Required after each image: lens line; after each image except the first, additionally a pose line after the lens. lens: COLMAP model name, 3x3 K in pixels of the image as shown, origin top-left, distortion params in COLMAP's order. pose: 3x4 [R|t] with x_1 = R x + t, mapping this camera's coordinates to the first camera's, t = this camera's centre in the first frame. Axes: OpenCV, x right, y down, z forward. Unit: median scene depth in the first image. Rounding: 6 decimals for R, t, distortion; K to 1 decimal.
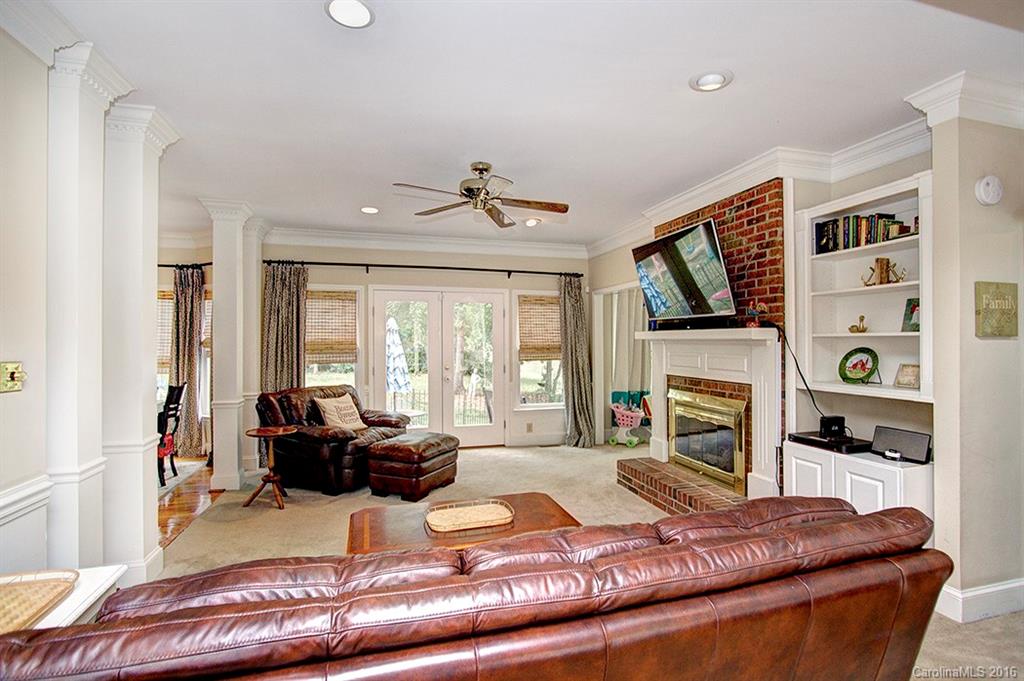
lens RADIAL K [[479.2, 0, 510.2], [0, 479.2, 339.9], [0, 0, 1]] dist [-0.000886, -0.000223]
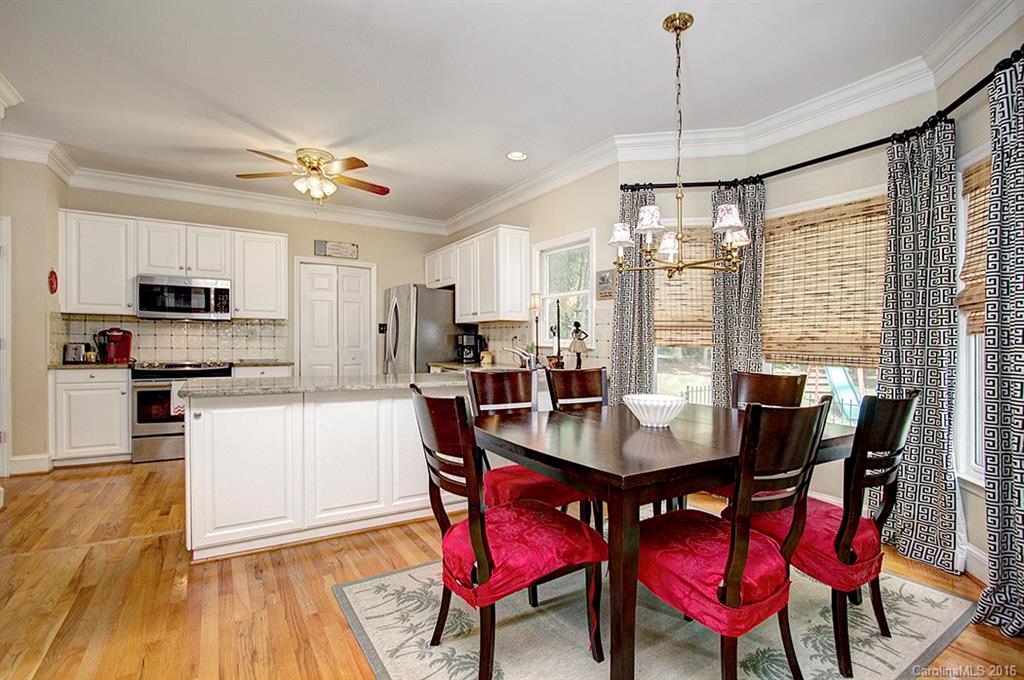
lens RADIAL K [[479.2, 0, 515.0], [0, 479.2, 337.3], [0, 0, 1]] dist [-0.000886, -0.000223]
pose [[0.270618, 0.002099, -0.962685, -0.387245], [0.001284, 0.999996, 0.002541, 0.038556], [0.962686, -0.001924, 0.270614, 0.577592]]
